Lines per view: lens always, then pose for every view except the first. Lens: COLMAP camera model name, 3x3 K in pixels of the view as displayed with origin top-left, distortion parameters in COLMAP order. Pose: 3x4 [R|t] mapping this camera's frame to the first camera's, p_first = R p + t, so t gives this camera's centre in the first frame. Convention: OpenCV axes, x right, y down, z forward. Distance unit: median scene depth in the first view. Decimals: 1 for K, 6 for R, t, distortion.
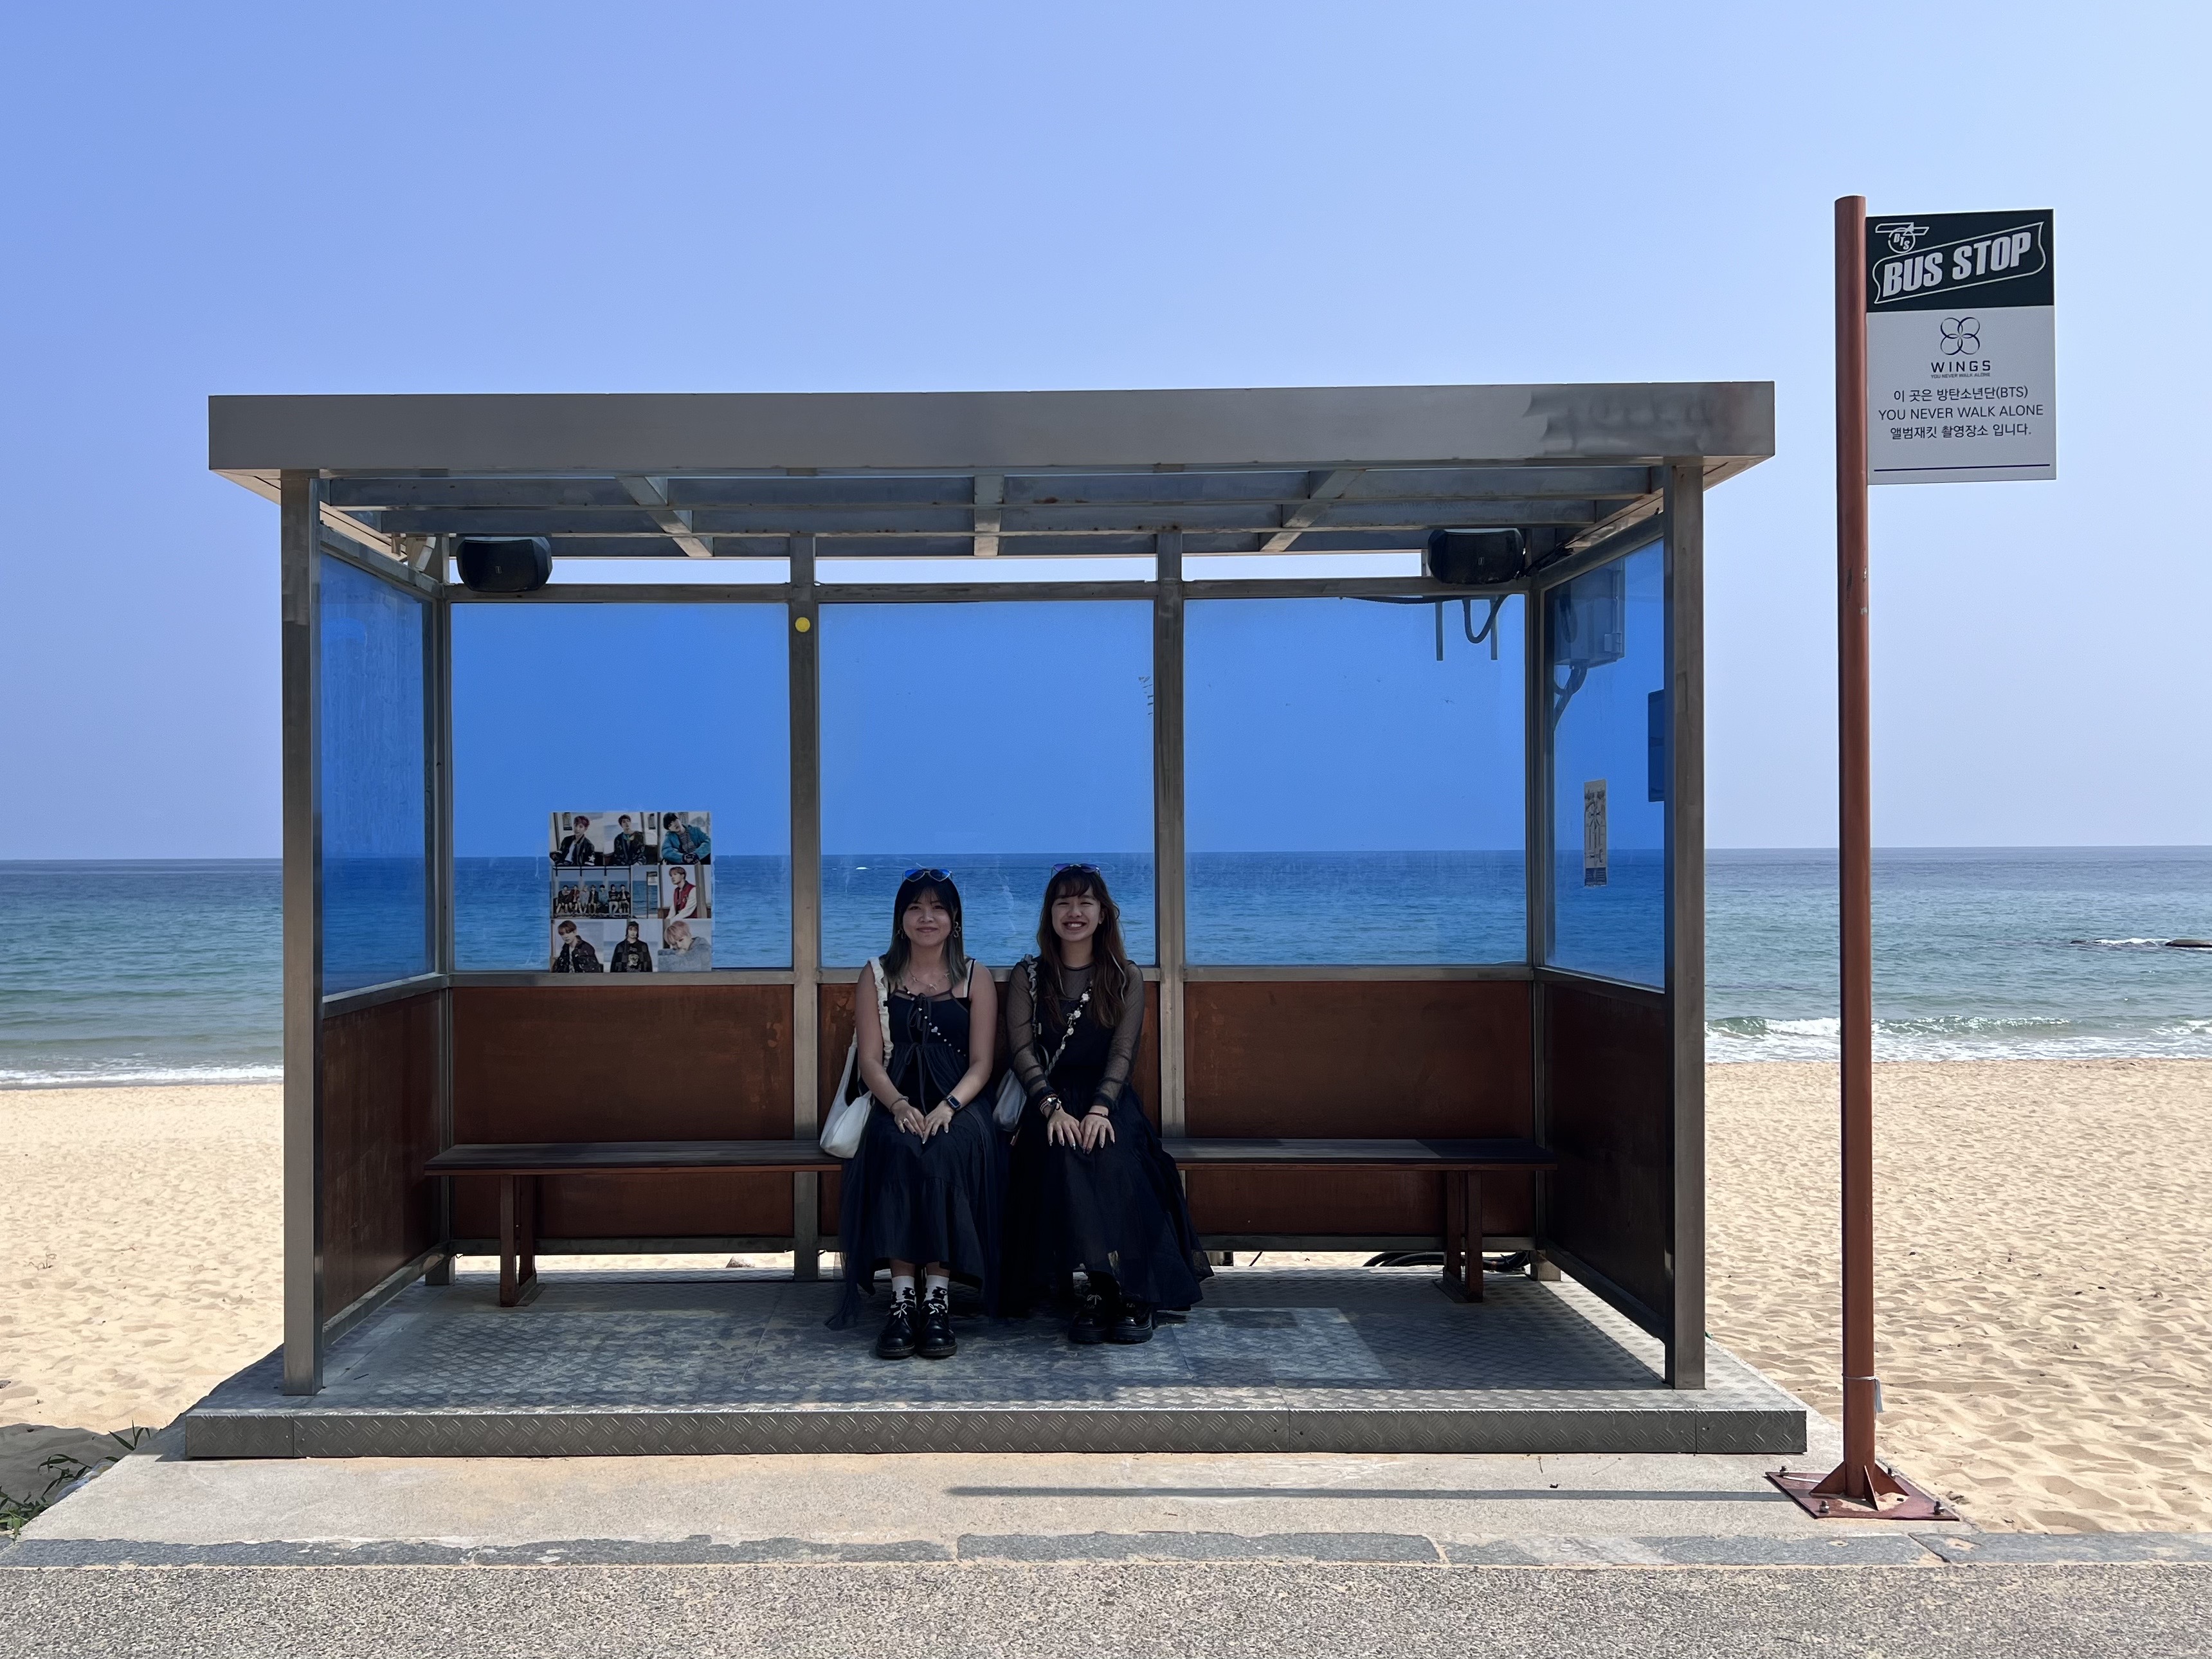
lens RADIAL K [[1947.7, 0, 993.8], [0, 1947.7, 843.6], [0, 0, 1]] dist [0.011411, -0.018922]
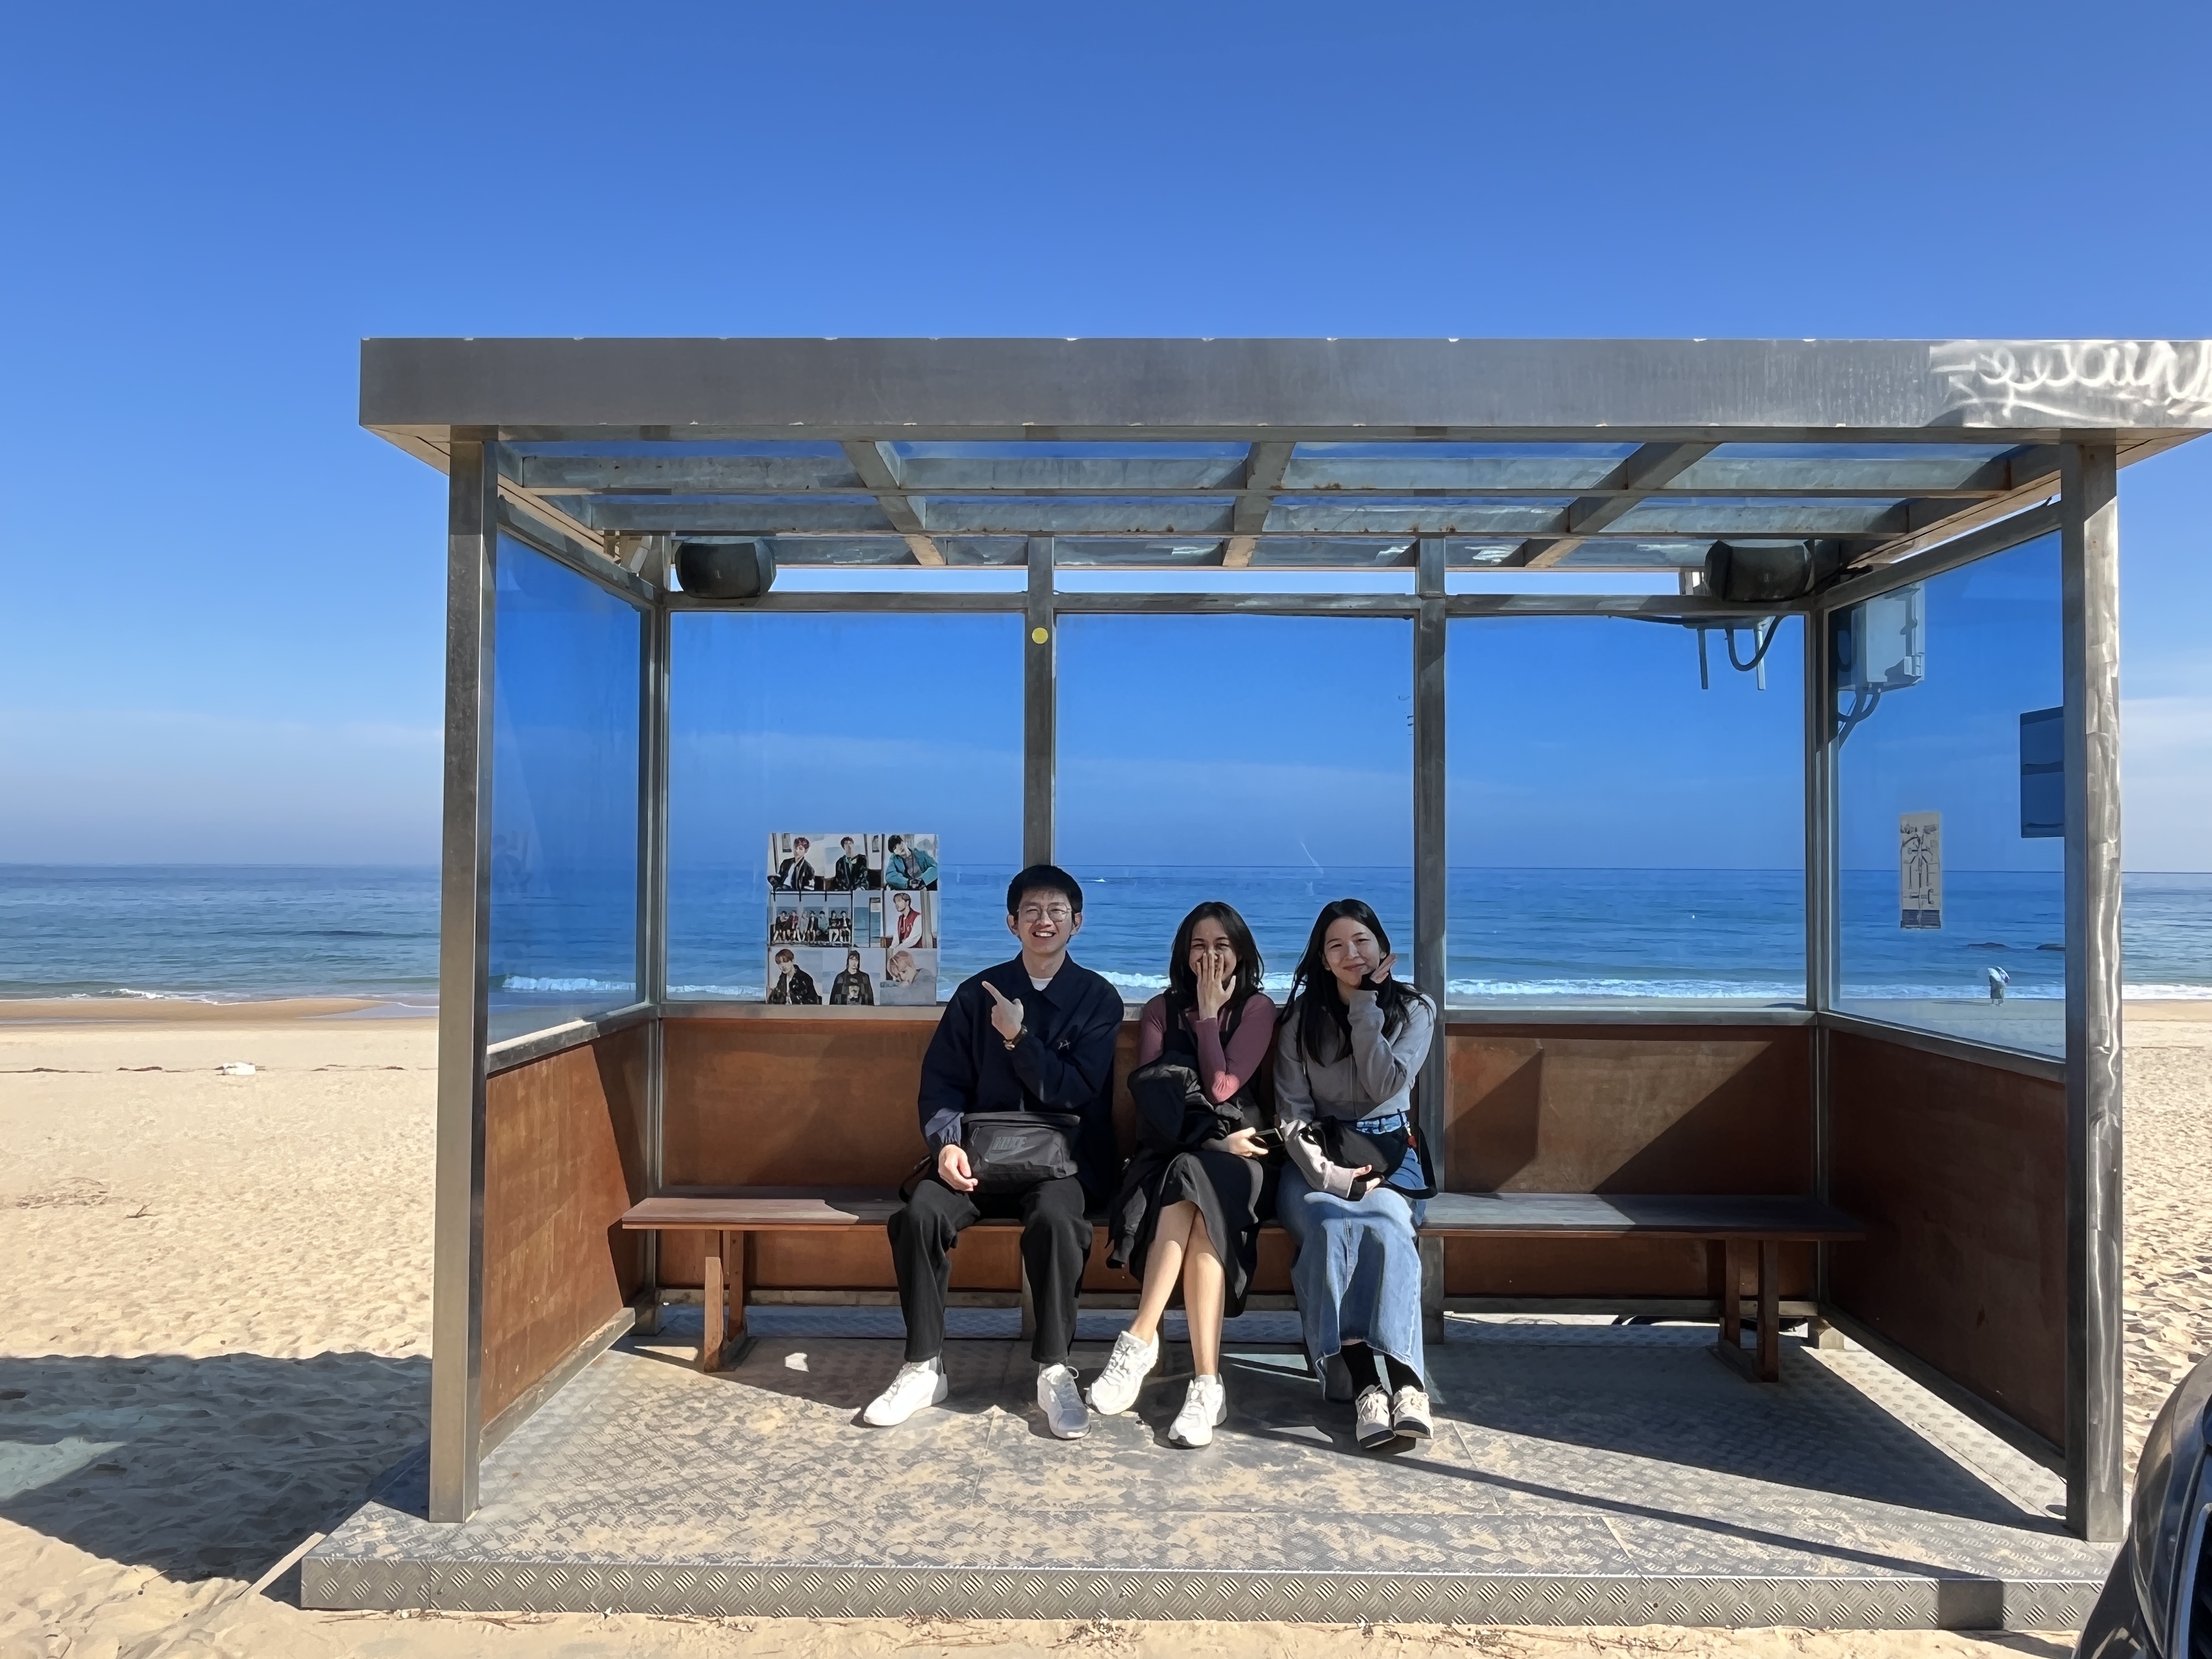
lens RADIAL K [[1428.3, 0, 1106.0], [0, 1428.3, 829.5], [0, 0, 1]] dist [-0.060550, -0.001393]
pose [[0.999693, 0.012568, -0.021376, -0.050692], [-0.012941, 0.999765, -0.017384, -0.008001], [0.021153, 0.017655, 0.999620, 0.319763]]
